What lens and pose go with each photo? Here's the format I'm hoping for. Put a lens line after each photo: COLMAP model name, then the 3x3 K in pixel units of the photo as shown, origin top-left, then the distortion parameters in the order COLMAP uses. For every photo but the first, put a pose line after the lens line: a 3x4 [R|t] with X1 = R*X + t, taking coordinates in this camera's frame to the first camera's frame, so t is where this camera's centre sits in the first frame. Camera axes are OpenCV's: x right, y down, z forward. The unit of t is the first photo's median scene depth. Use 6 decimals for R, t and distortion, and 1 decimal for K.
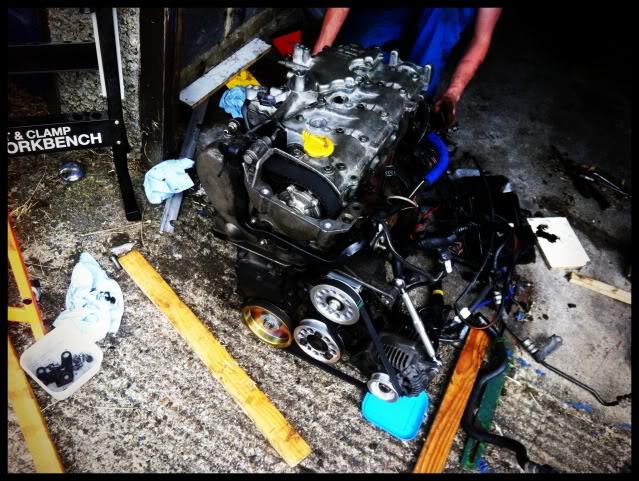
lens RADIAL K [[572.1, 0, 328.5], [0, 572.1, 240.0], [0, 0, 1]] dist [0.005312, -0.110597]
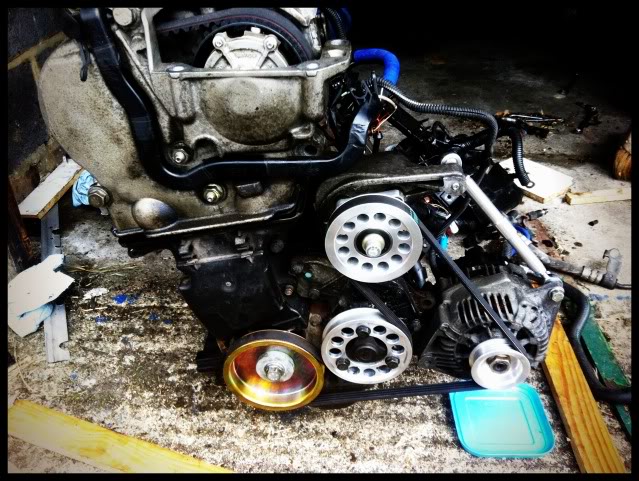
lens RADIAL K [[572.1, 0, 328.5], [0, 572.1, 240.0], [0, 0, 1]] dist [0.005312, -0.110597]
pose [[0.880363, -0.412617, 0.233897, -0.115396], [0.459217, 0.864892, -0.202688, 0.146330], [-0.118663, 0.285849, 0.950899, 0.329377]]
